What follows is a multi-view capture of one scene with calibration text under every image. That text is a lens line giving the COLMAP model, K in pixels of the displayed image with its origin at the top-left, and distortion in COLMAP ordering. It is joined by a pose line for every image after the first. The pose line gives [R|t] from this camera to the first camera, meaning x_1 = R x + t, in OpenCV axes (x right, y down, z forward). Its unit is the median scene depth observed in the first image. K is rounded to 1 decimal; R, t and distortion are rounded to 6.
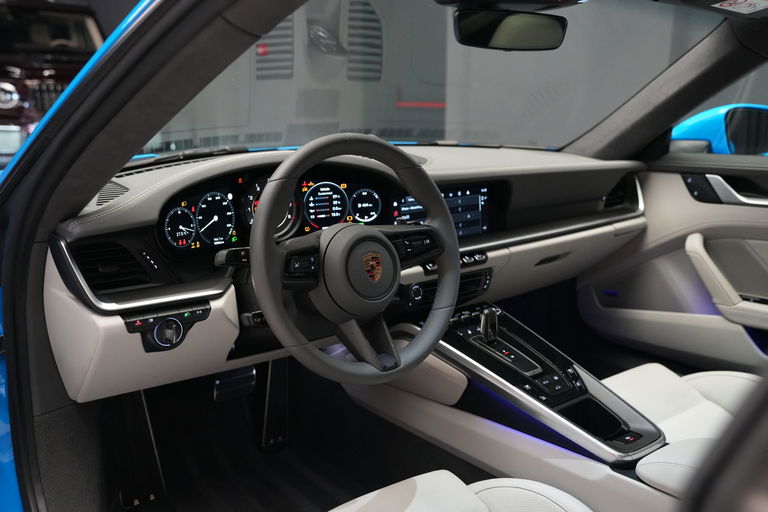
lens RADIAL K [[759.6, 0, 384.9], [0, 759.6, 255.5], [0, 0, 1]] dist [0.117602, 0.000000]
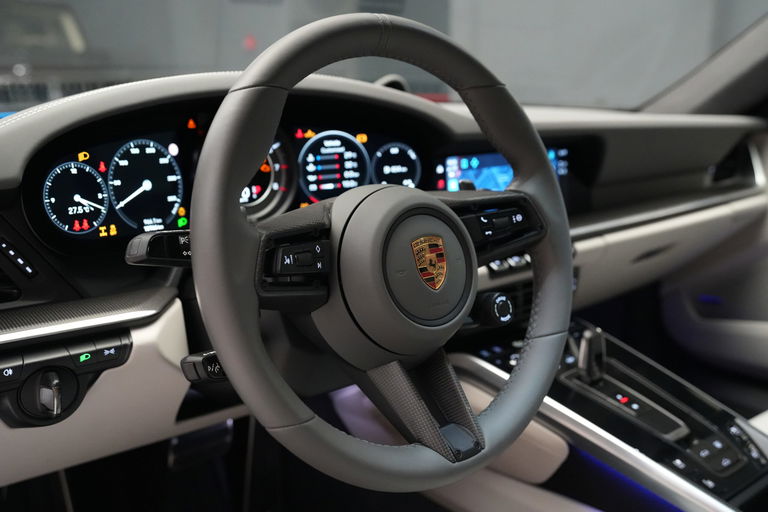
lens RADIAL K [[759.6, 0, 381.9], [0, 759.6, 256.3], [0, 0, 1]] dist [0.117602, 0.000000]
pose [[0.999860, -0.016102, 0.004523, -0.047096], [0.016137, 0.999838, -0.007964, 0.012581], [-0.004394, 0.008036, 0.999958, 0.418621]]
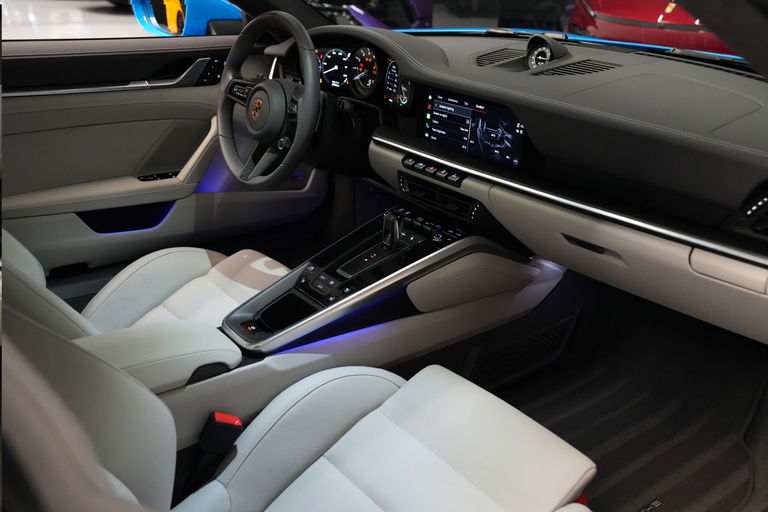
lens RADIAL K [[759.6, 0, 383.5], [0, 759.6, 256.2], [0, 0, 1]] dist [0.117602, 0.000000]
pose [[-0.061980, 0.386300, -0.920288, 1.266147], [-0.214679, 0.895319, 0.390277, -0.318006], [0.974716, 0.221756, 0.027438, 1.132530]]
